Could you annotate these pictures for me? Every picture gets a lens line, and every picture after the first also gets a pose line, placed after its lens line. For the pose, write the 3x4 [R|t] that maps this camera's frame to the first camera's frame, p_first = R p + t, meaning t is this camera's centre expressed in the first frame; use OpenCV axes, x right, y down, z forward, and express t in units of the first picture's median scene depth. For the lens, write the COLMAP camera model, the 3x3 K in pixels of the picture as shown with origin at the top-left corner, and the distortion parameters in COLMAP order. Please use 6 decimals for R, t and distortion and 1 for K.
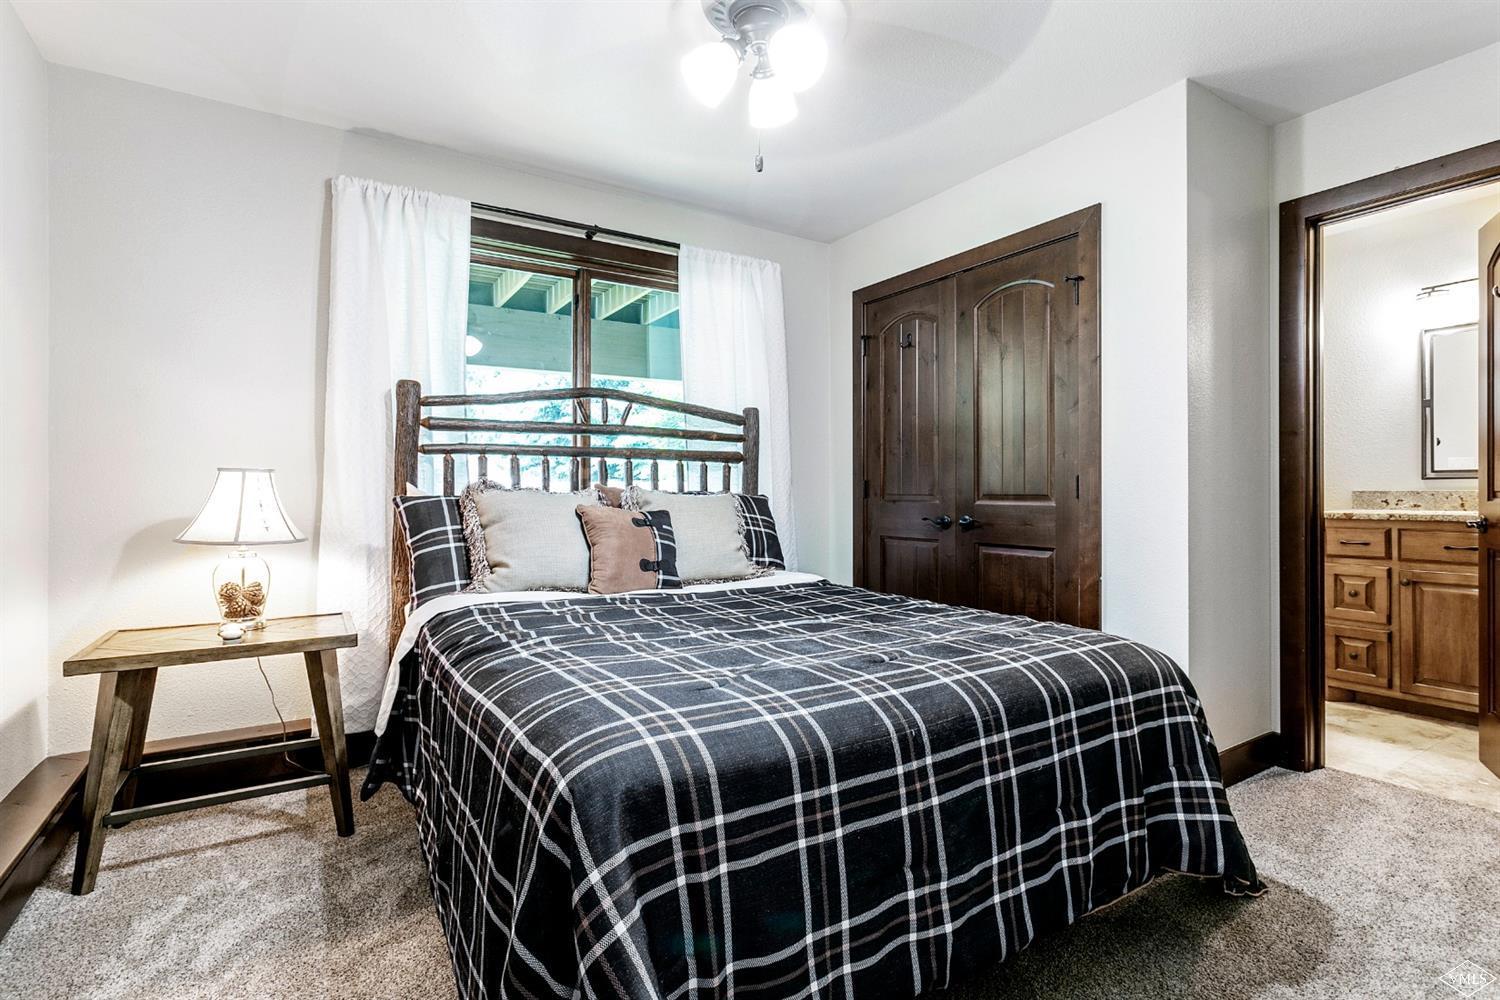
lens RADIAL K [[724.8, 0, 749.3], [0, 724.8, 499.6], [0, 0, 1]] dist [0.003996, 0.000803]
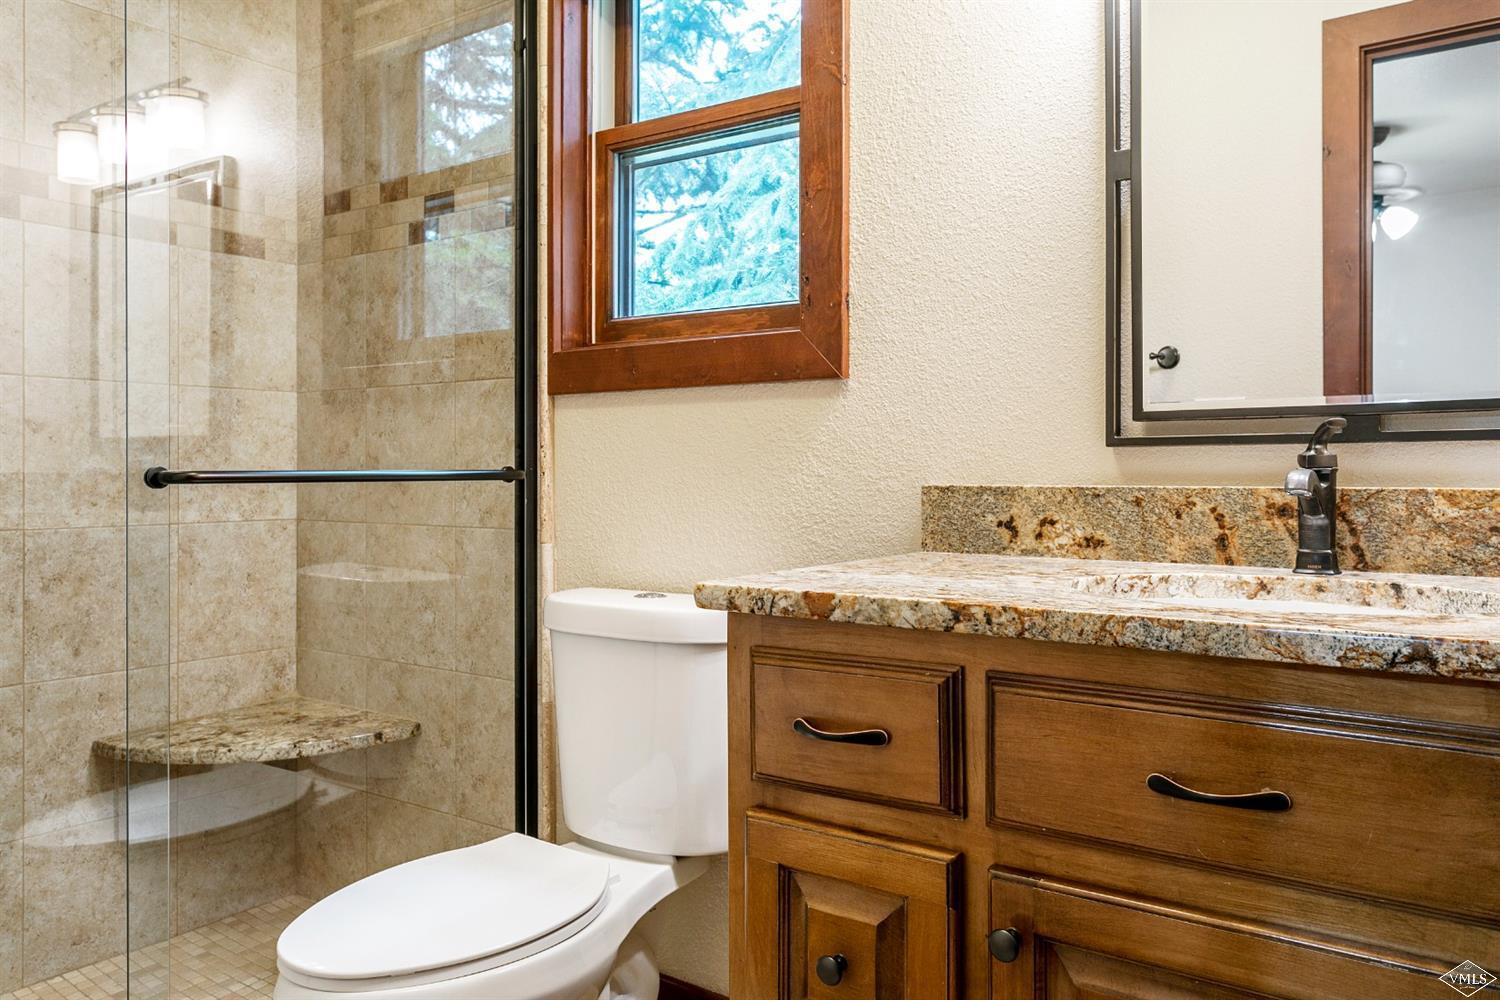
lens RADIAL K [[1144.2, 0, 754.6], [0, 1144.2, 491.0], [0, 0, 1]] dist [-0.004541, -0.001582]
pose [[0.926081, -0.000610, 0.377325, 0.695360], [-0.000418, 0.999996, 0.002643, -0.012643], [-0.377325, -0.002606, 0.926077, 0.710068]]
